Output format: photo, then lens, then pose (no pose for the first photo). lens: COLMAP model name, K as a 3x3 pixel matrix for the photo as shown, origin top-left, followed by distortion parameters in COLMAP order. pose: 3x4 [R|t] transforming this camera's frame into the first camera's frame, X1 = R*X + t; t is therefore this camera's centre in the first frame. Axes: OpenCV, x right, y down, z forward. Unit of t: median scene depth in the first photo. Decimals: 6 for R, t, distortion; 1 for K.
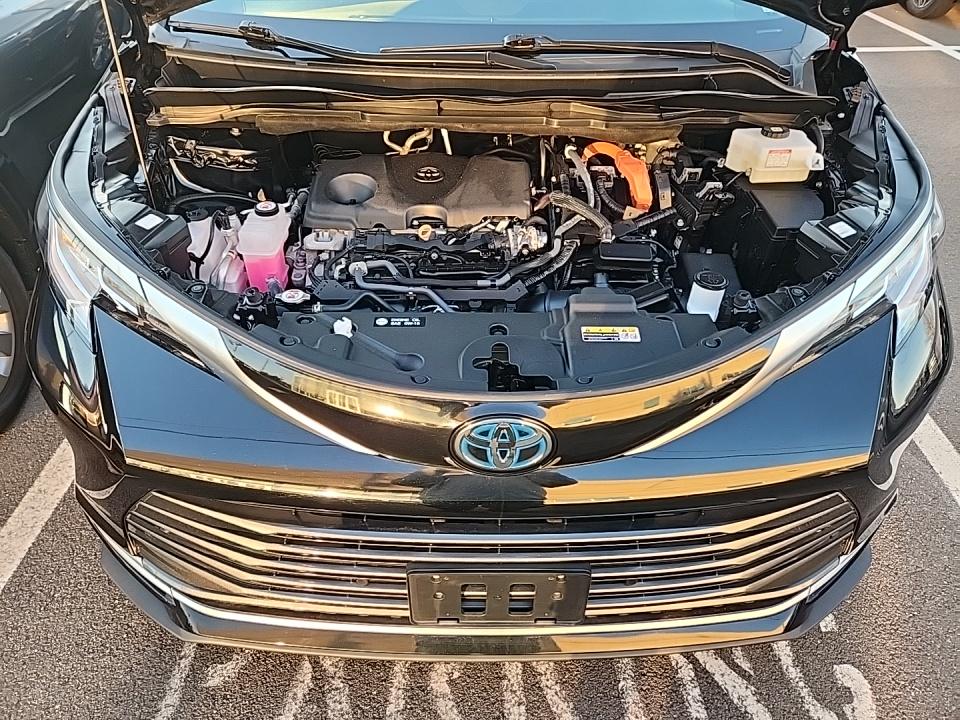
lens RADIAL K [[645.2, 0, 479.7], [0, 645.2, 359.3], [0, 0, 1]] dist [0.021564, -0.023963]
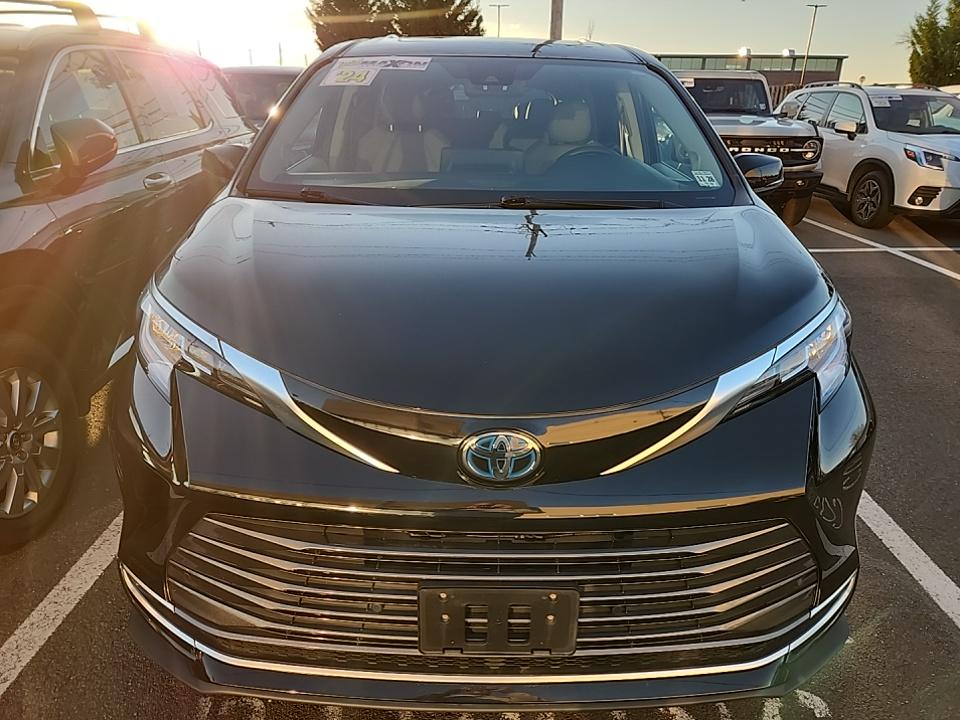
lens RADIAL K [[645.2, 0, 479.9], [0, 645.2, 357.1], [0, 0, 1]] dist [0.021564, -0.023963]
pose [[0.999985, 0.004712, -0.002958, -0.001382], [-0.005380, 0.954456, -0.298305, 0.230301], [0.001418, 0.298316, 0.954466, -0.176294]]
